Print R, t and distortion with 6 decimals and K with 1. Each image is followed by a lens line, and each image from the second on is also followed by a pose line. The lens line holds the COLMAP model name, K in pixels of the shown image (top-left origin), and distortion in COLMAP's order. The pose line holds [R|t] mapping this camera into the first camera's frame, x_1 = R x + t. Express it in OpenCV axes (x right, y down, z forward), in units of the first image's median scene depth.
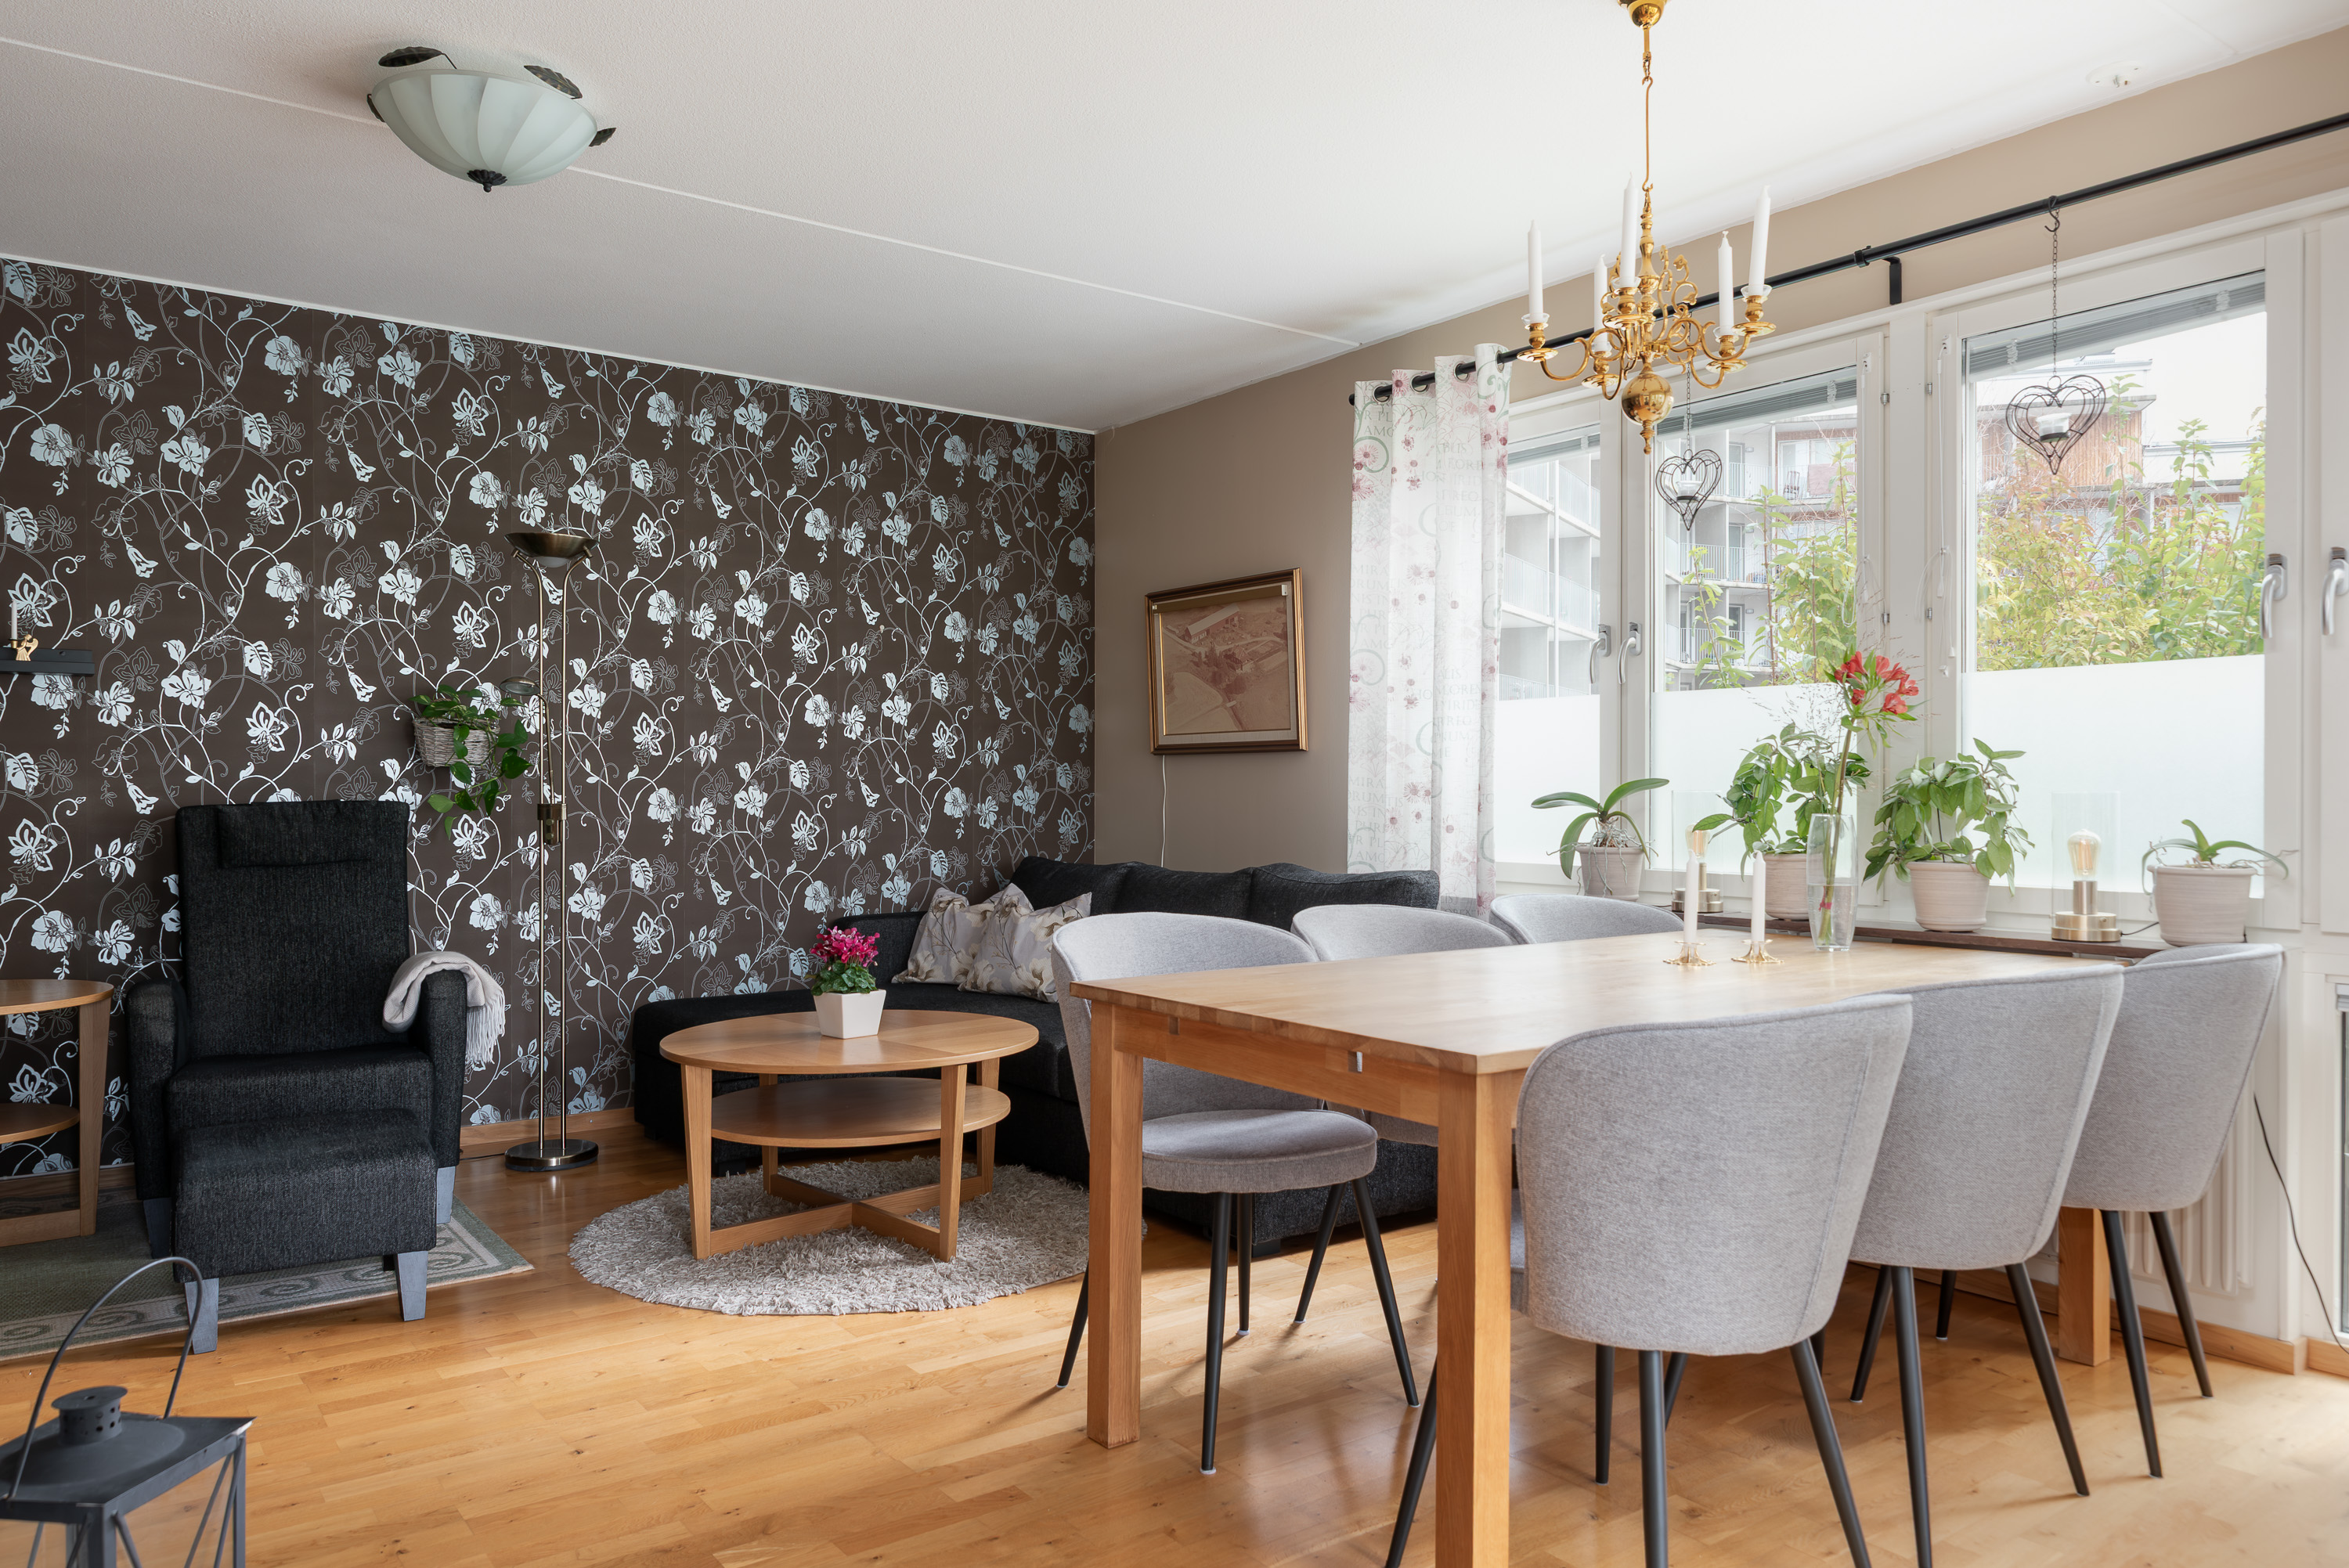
lens RADIAL K [[1574.2, 0, 1169.0], [0, 1574.2, 792.2], [0, 0, 1]] dist [0.002044, -0.002008]
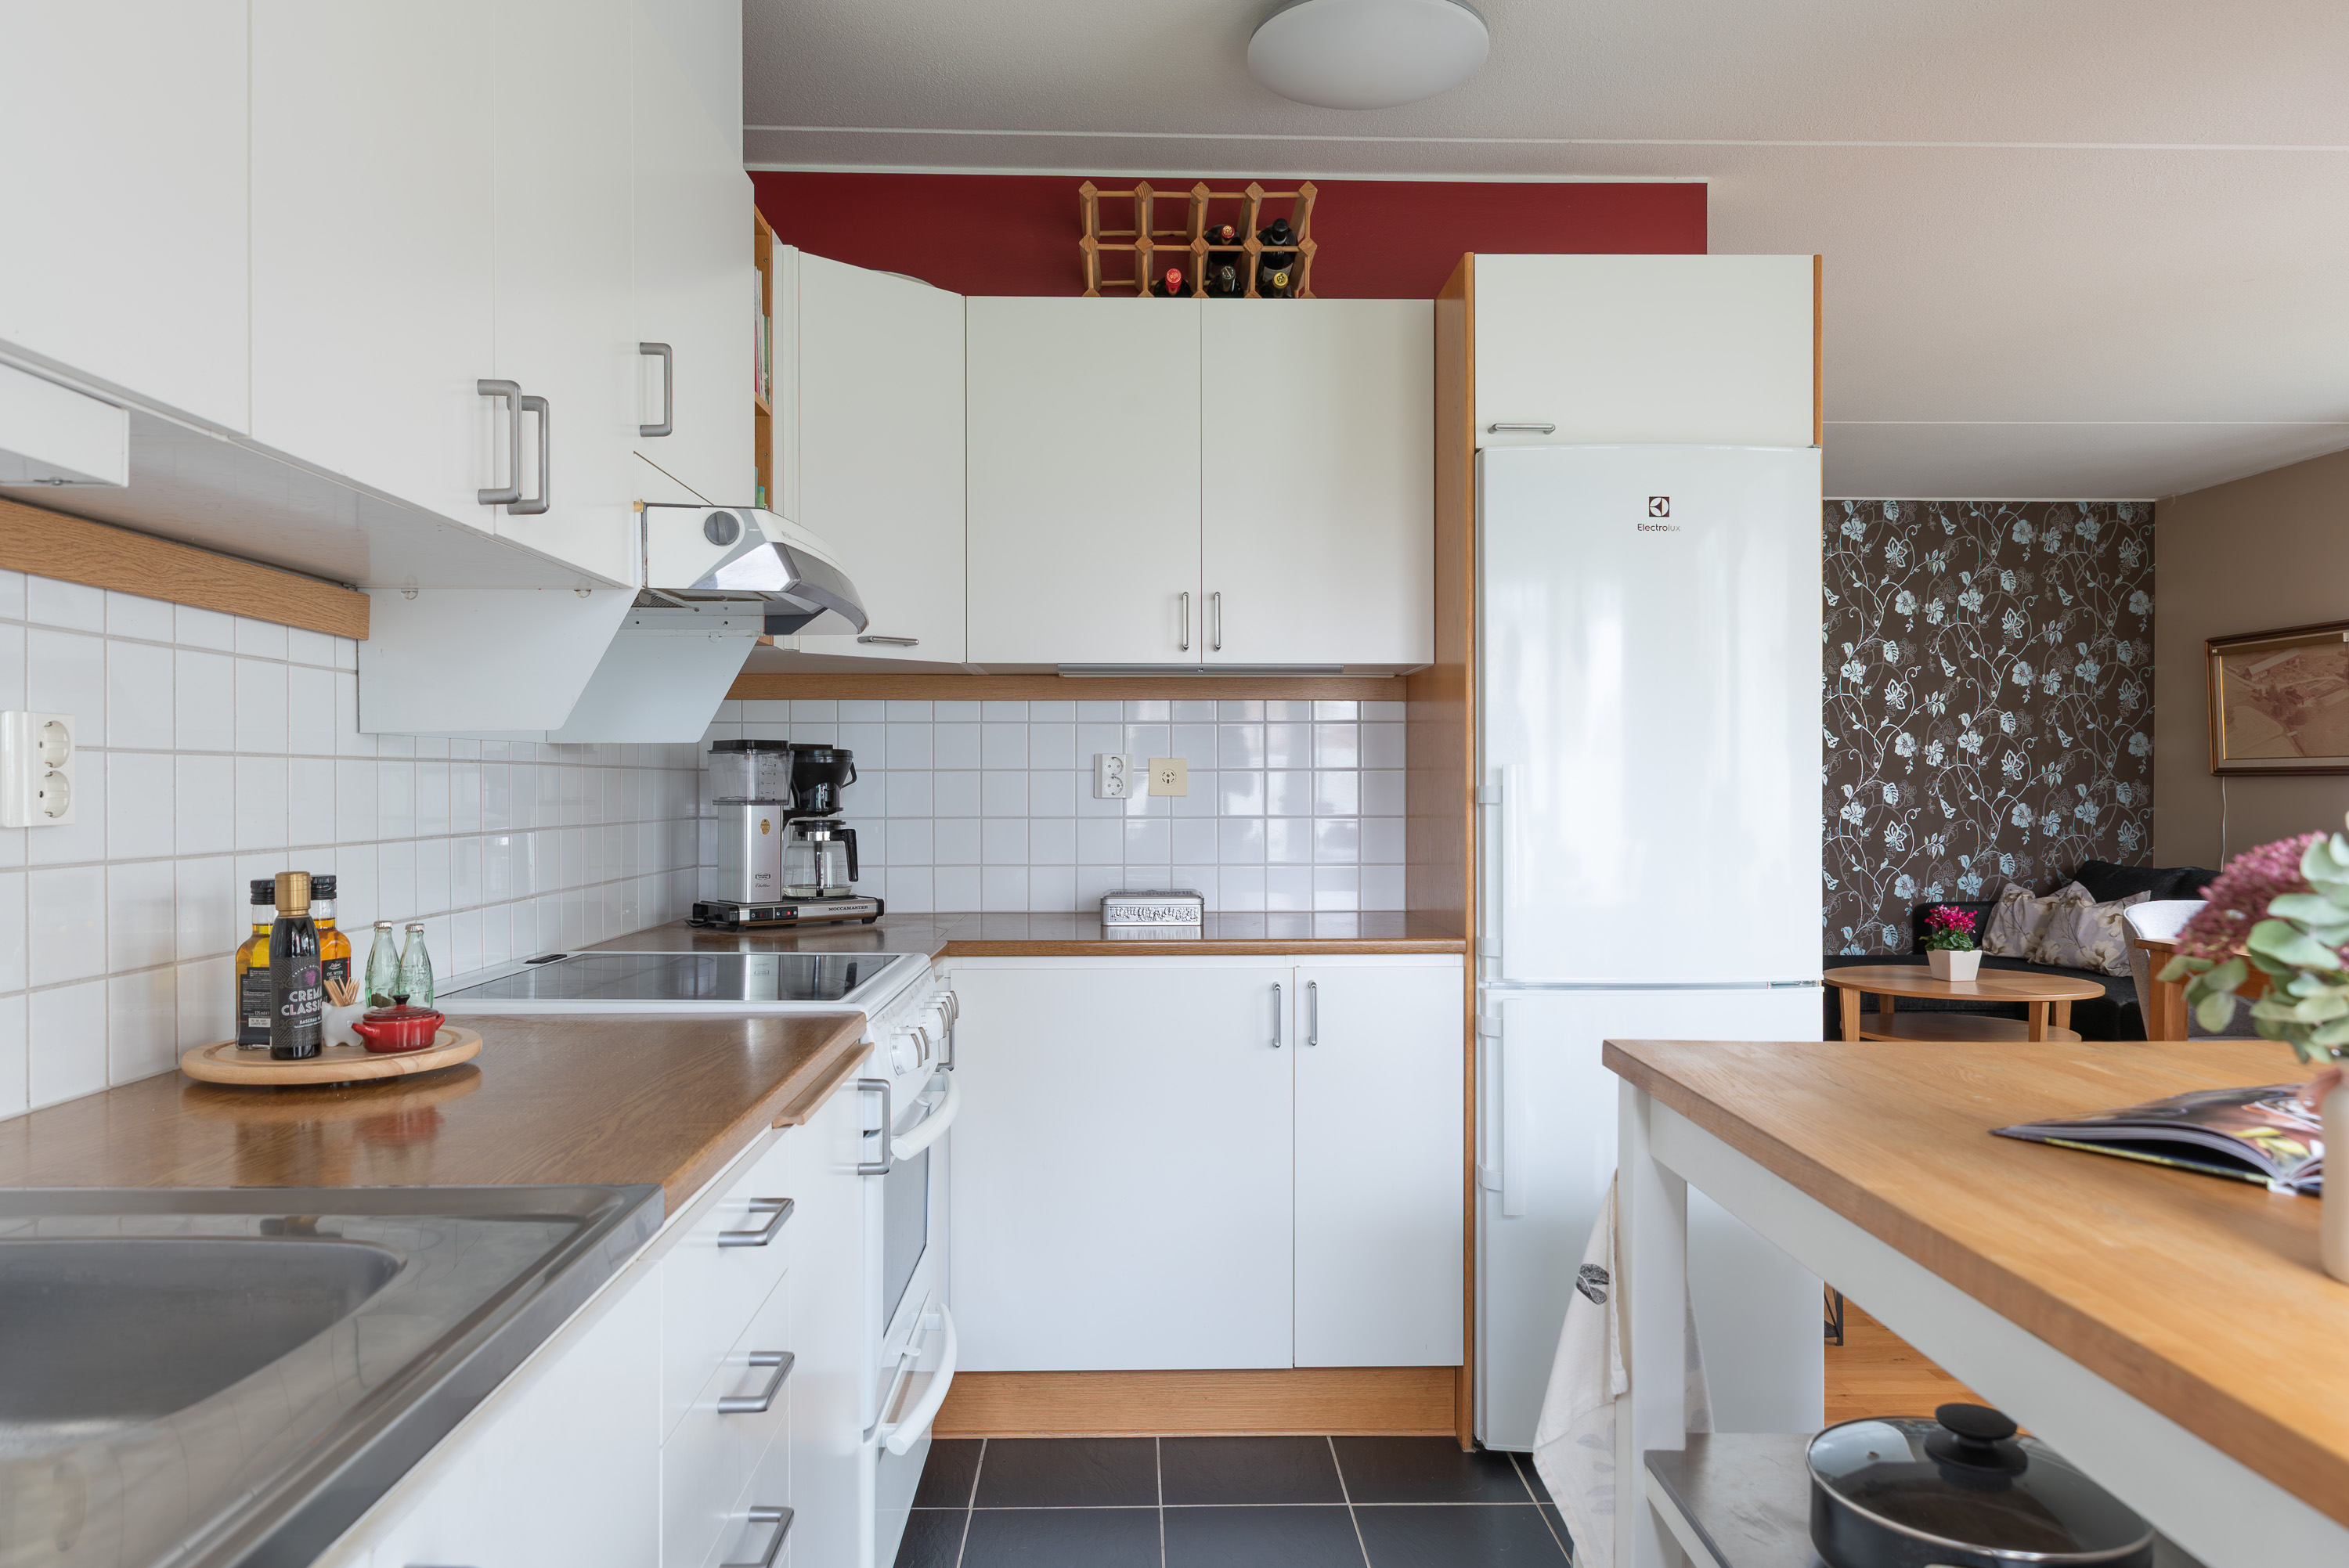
lens RADIAL K [[1574.2, 0, 1169.0], [0, 1574.2, 792.2], [0, 0, 1]] dist [0.002044, -0.002008]
pose [[0.821349, 0.002545, -0.570420, 0.021203], [-0.000270, 0.999992, 0.004072, -0.016980], [0.570425, -0.003190, 0.821343, -0.417128]]
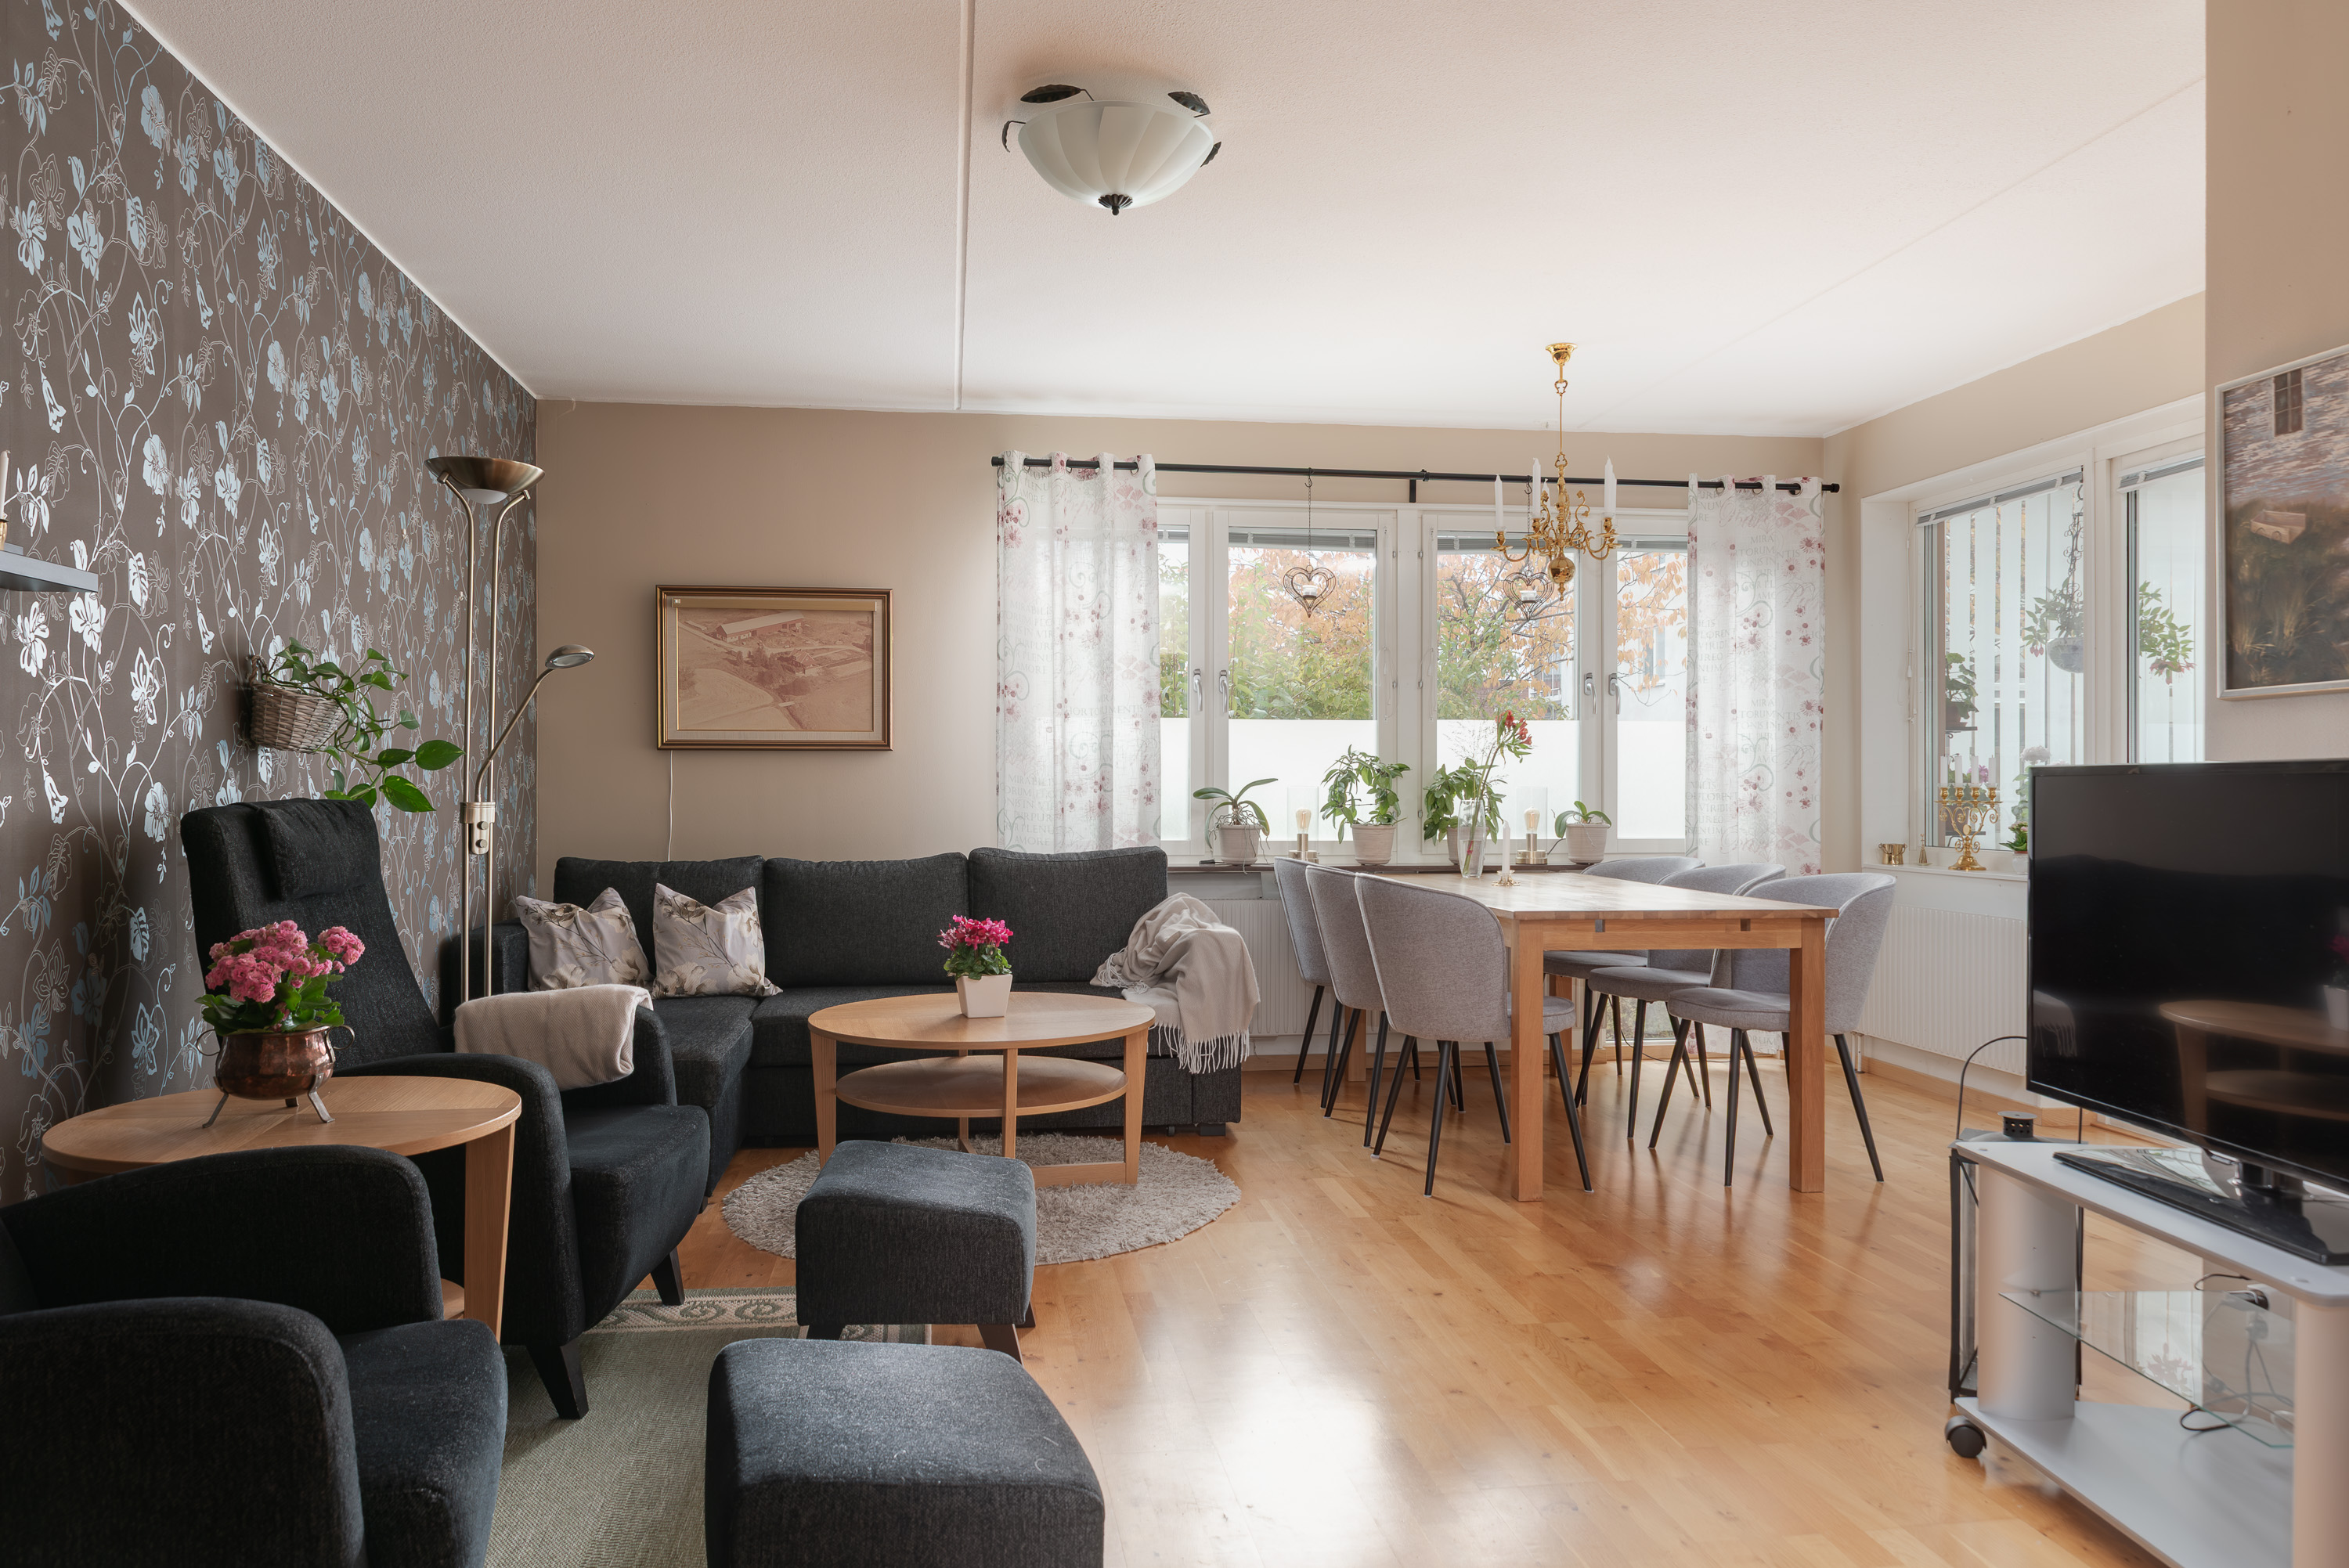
lens RADIAL K [[1574.2, 0, 1169.0], [0, 1574.2, 792.2], [0, 0, 1]] dist [0.002044, -0.002008]
pose [[0.488909, -0.001742, 0.872333, -0.737770], [0.000354, 0.999998, 0.001799, 0.001209], [-0.872335, -0.000571, 0.488909, 0.250827]]
